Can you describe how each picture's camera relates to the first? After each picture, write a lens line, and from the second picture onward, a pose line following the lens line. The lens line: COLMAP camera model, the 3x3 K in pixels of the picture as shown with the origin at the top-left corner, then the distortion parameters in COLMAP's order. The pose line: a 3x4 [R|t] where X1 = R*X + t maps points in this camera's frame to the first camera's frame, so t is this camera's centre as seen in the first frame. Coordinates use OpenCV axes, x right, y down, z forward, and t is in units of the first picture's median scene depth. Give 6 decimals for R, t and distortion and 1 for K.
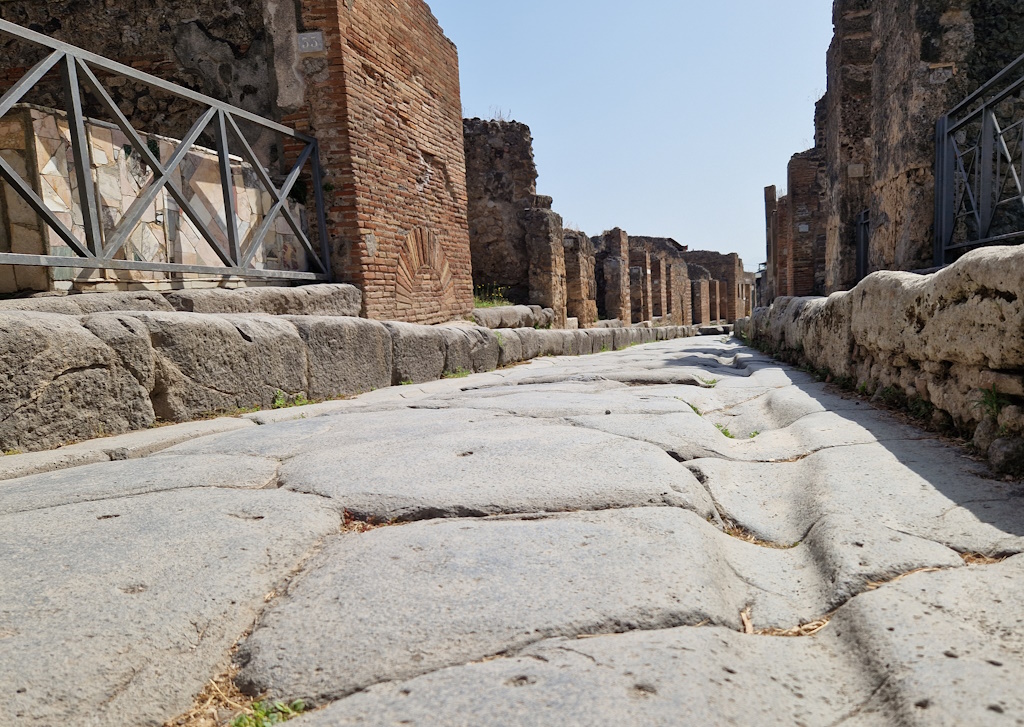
lens RADIAL K [[797.1, 0, 576.9], [0, 797.1, 428.2], [0, 0, 1]] dist [0.079840, -0.077671]
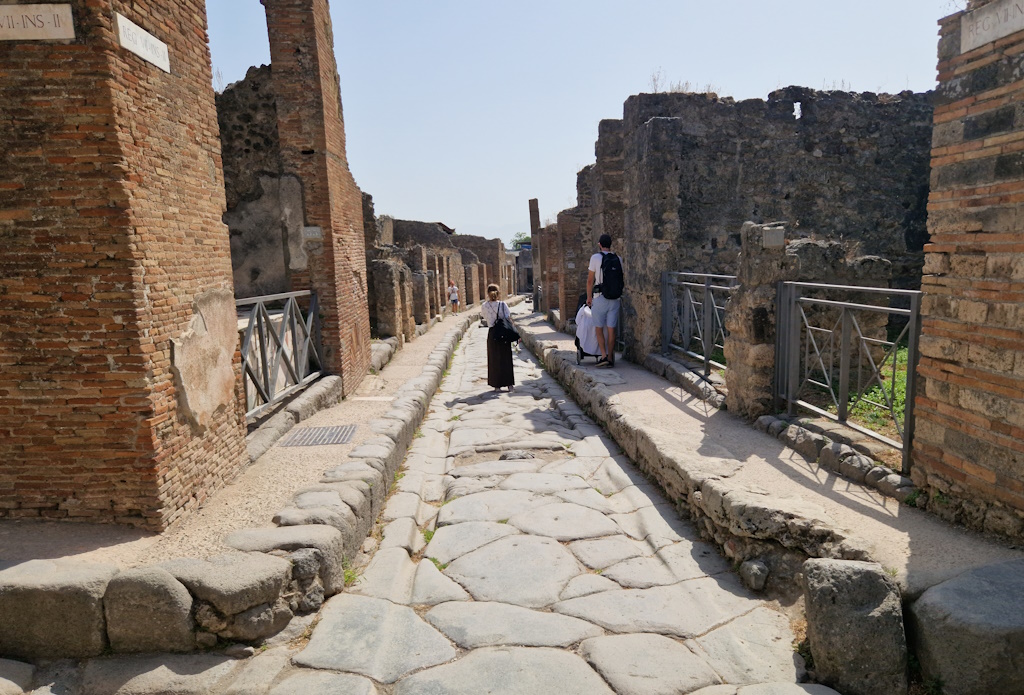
lens RADIAL K [[754.1, 0, 551.3], [0, 754.1, 407.7], [0, 0, 1]] dist [0.044146, -0.003258]
pose [[0.963050, -0.028662, 0.267794, -0.201248], [0.020900, 0.999276, 0.031791, -0.111733], [-0.268512, -0.025020, 0.962951, -0.446119]]
